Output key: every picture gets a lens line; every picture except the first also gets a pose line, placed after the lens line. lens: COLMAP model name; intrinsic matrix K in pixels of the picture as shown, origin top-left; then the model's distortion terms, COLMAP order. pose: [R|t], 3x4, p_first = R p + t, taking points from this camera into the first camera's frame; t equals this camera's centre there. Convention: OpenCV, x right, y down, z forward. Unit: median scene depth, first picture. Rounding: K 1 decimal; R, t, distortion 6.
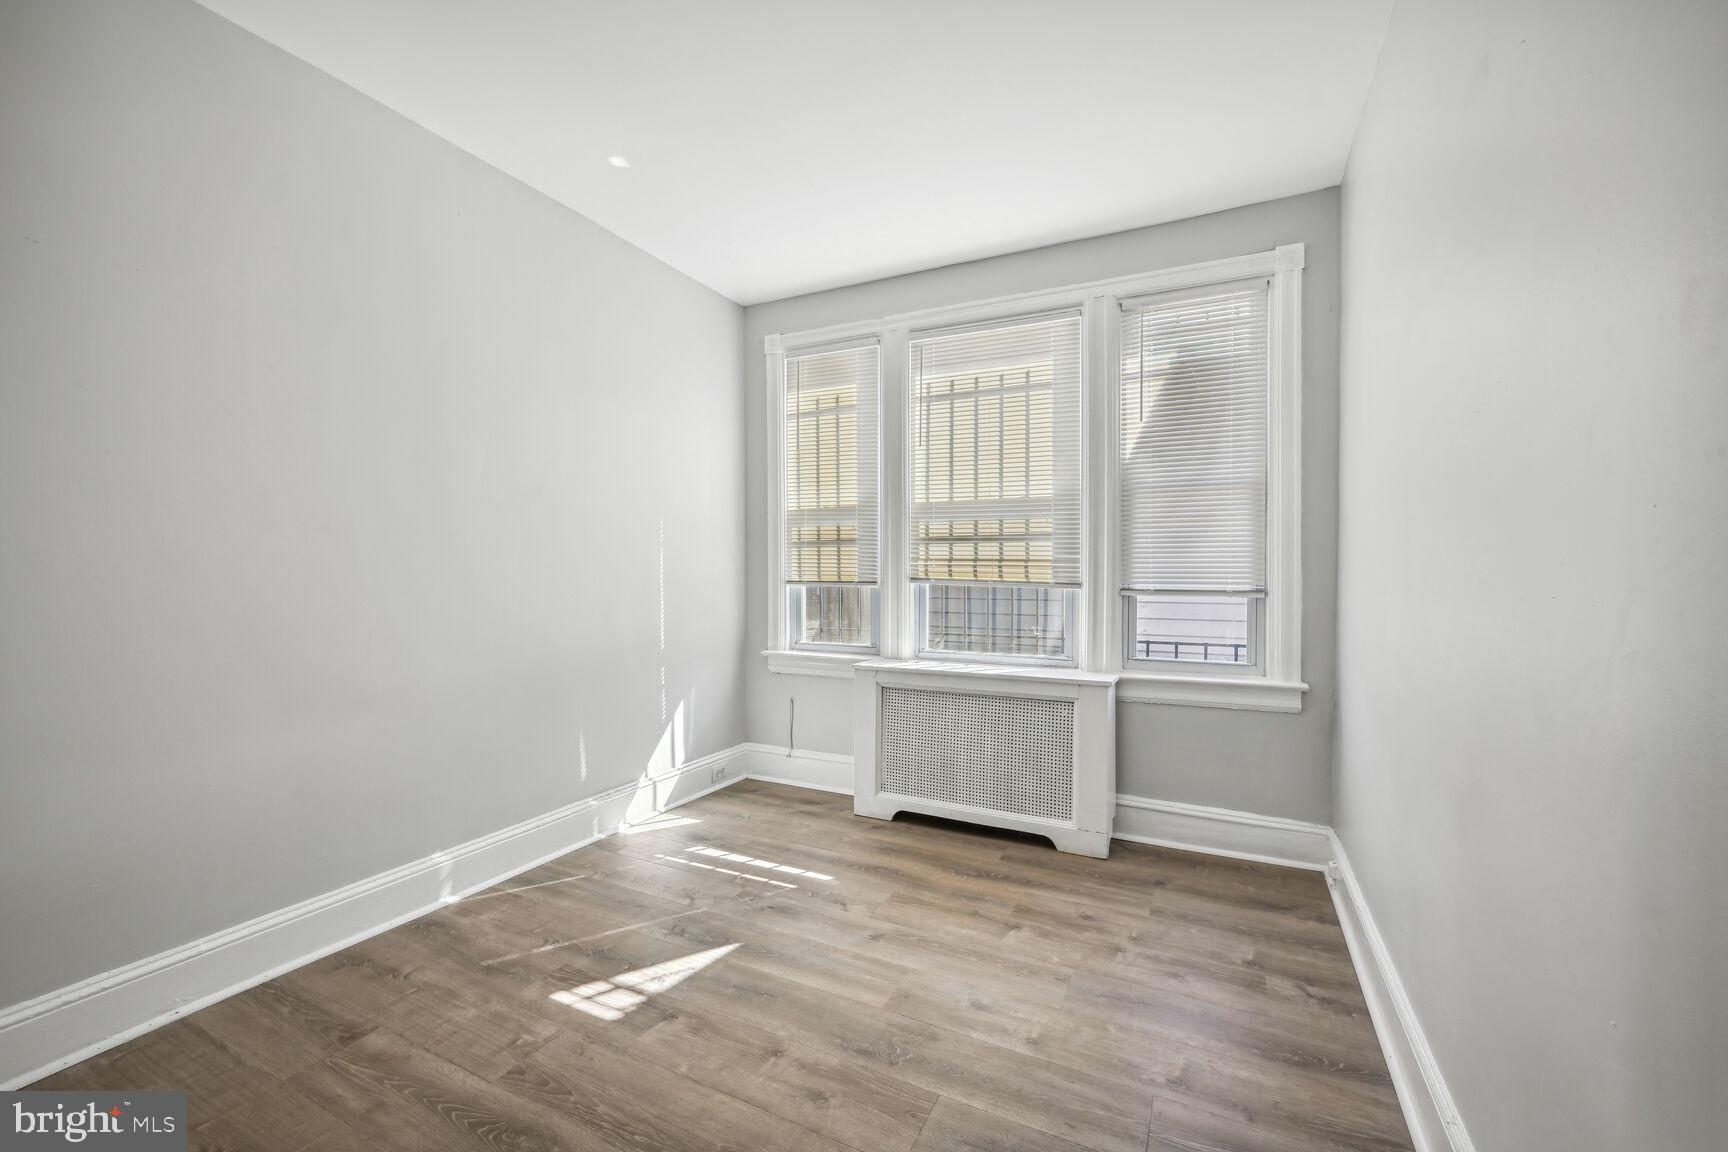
lens RADIAL K [[707.2, 0, 859.0], [0, 707.2, 574.5], [0, 0, 1]] dist [-0.003054, 0.000555]
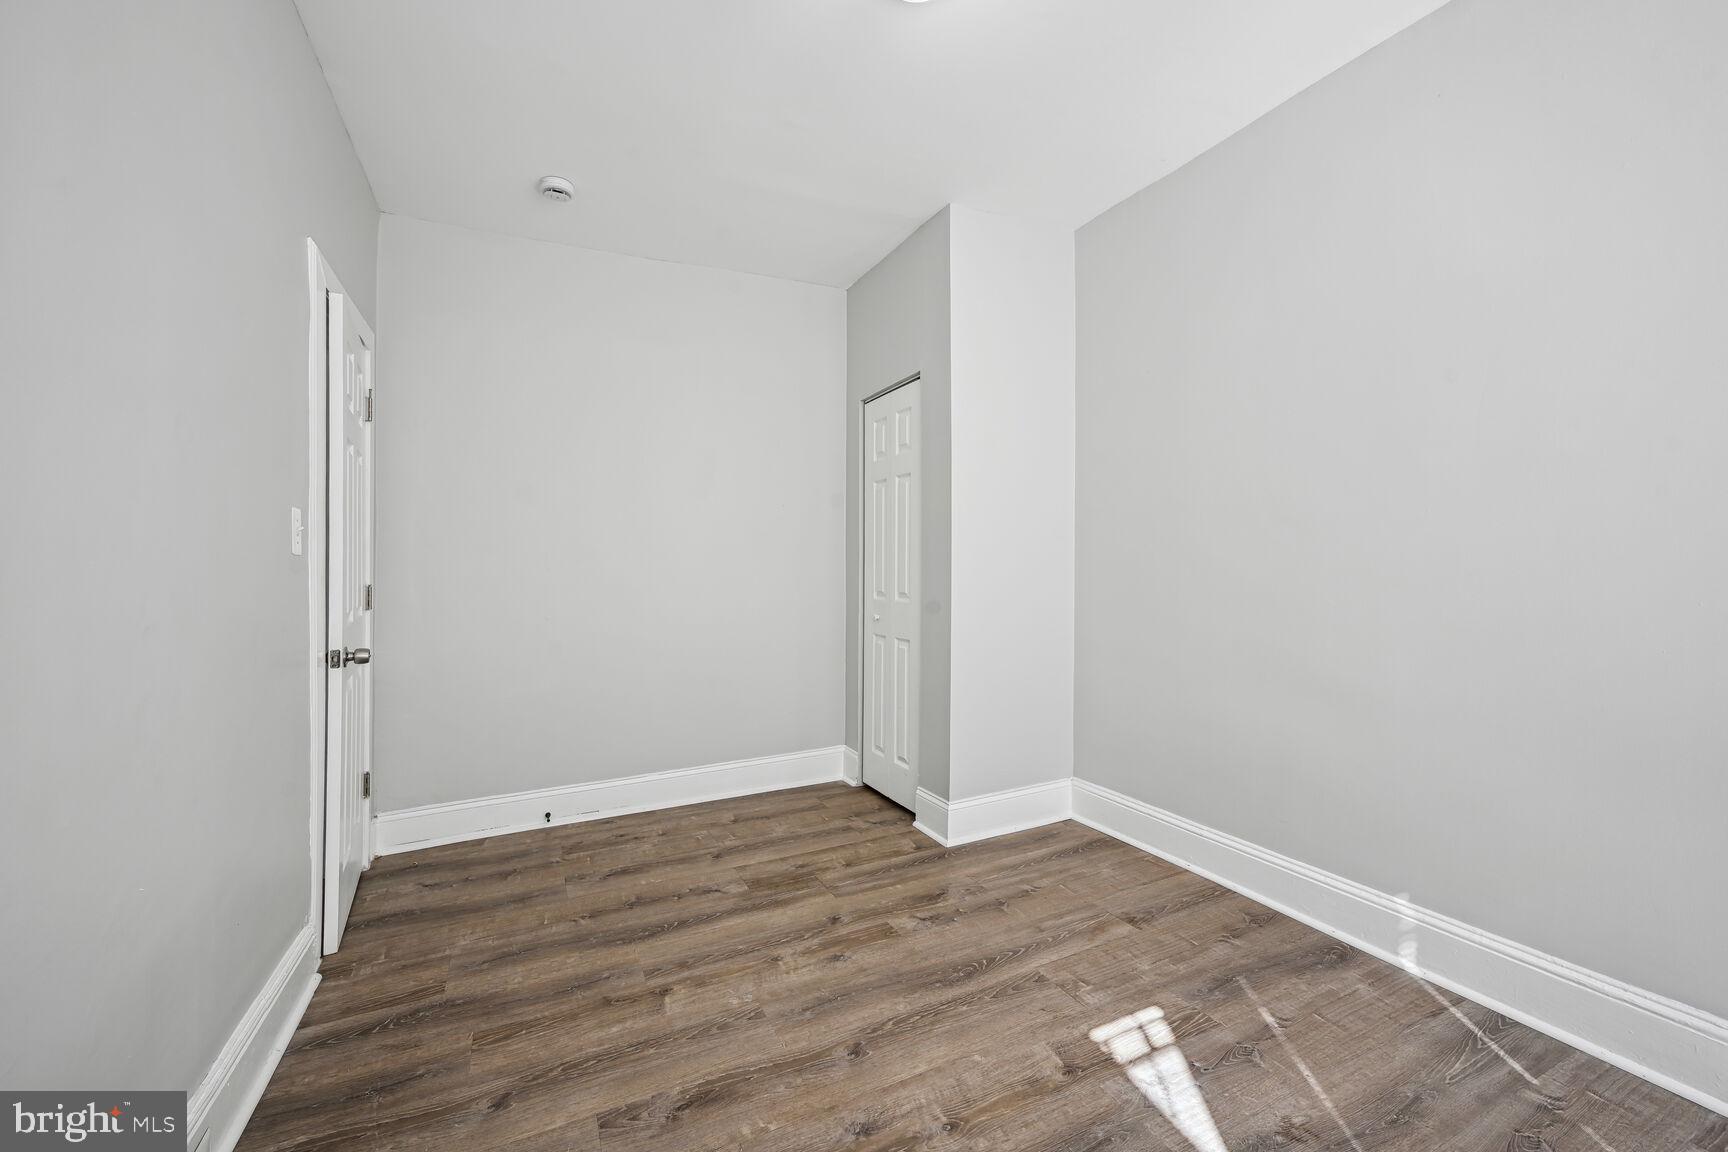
lens RADIAL K [[707.2, 0, 855.8], [0, 707.2, 564.7], [0, 0, 1]] dist [-0.003054, 0.000555]
pose [[-0.582697, -0.002322, -0.812686, 0.522118], [-0.014621, 0.999864, 0.007627, 0.015131], [0.812558, 0.016326, -0.582652, 1.159348]]
